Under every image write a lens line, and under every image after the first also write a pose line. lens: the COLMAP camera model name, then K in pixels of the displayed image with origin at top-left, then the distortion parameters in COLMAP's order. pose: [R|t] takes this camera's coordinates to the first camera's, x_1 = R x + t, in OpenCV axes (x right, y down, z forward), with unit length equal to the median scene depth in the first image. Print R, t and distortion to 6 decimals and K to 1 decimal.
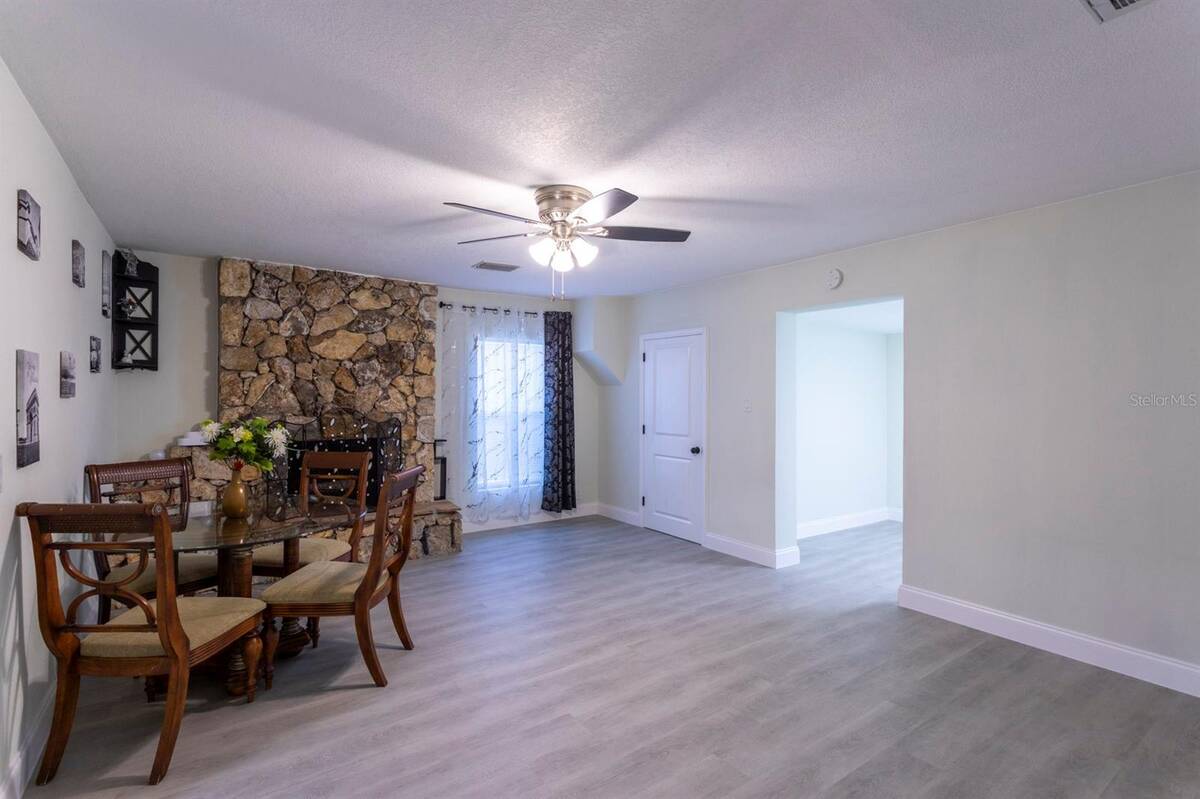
lens RADIAL K [[562.0, 0, 592.0], [0, 562.0, 395.0], [0, 0, 1]] dist [-0.001880, 0.001271]
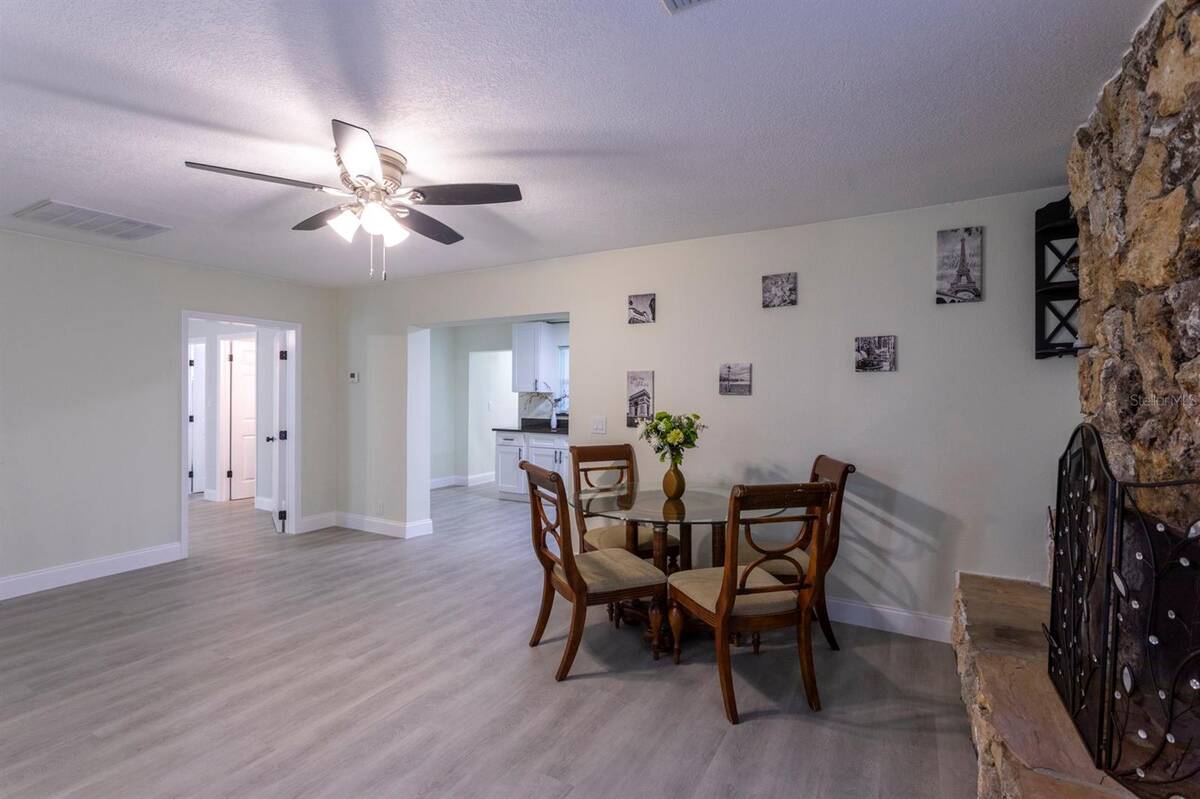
lens RADIAL K [[562.0, 0, 592.6], [0, 562.0, 397.4], [0, 0, 1]] dist [-0.001880, 0.001271]
pose [[-0.905605, -0.003284, -0.424110, 0.001745], [-0.005772, 0.999973, 0.004583, 0.003739], [0.424083, 0.006599, -0.905599, 1.152596]]
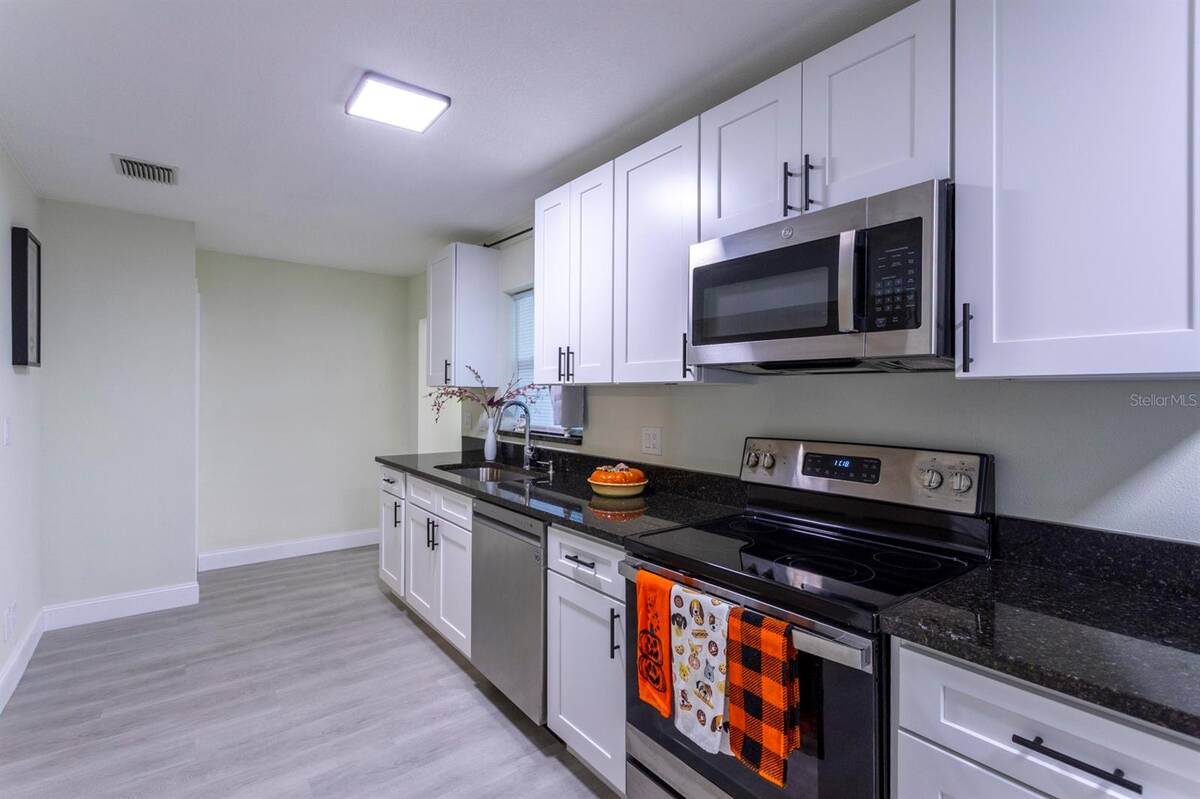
lens RADIAL K [[562.0, 0, 591.5], [0, 562.0, 391.0], [0, 0, 1]] dist [-0.001880, 0.001271]
pose [[-0.999122, -0.006276, -0.041418, -0.667009], [-0.006204, 0.999979, -0.001870, 0.003876], [0.041429, -0.001612, -0.999140, 0.461504]]
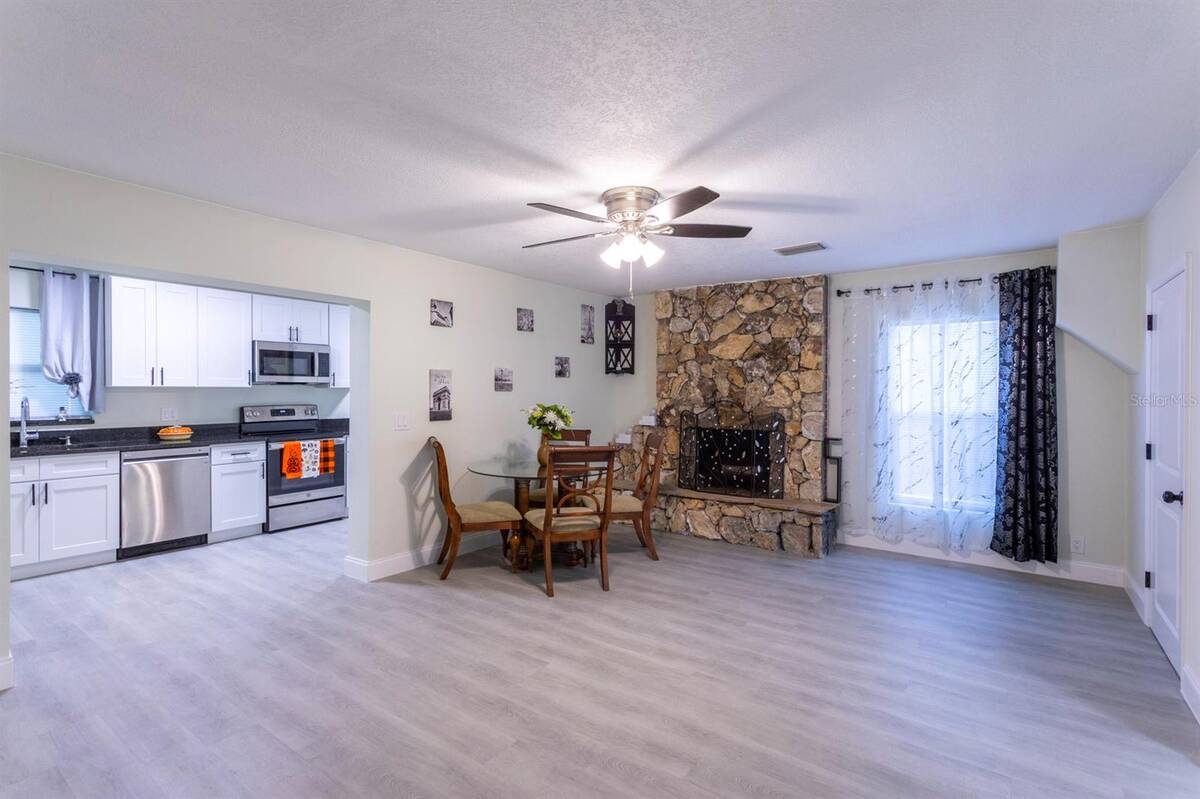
lens RADIAL K [[562.0, 0, 593.1], [0, 562.0, 396.0], [0, 0, 1]] dist [-0.001880, 0.001271]
pose [[0.316056, 0.008185, -0.948705, 0.546444], [-0.002983, 0.999966, 0.007633, 0.003561], [0.948736, 0.000418, 0.316070, 0.363365]]
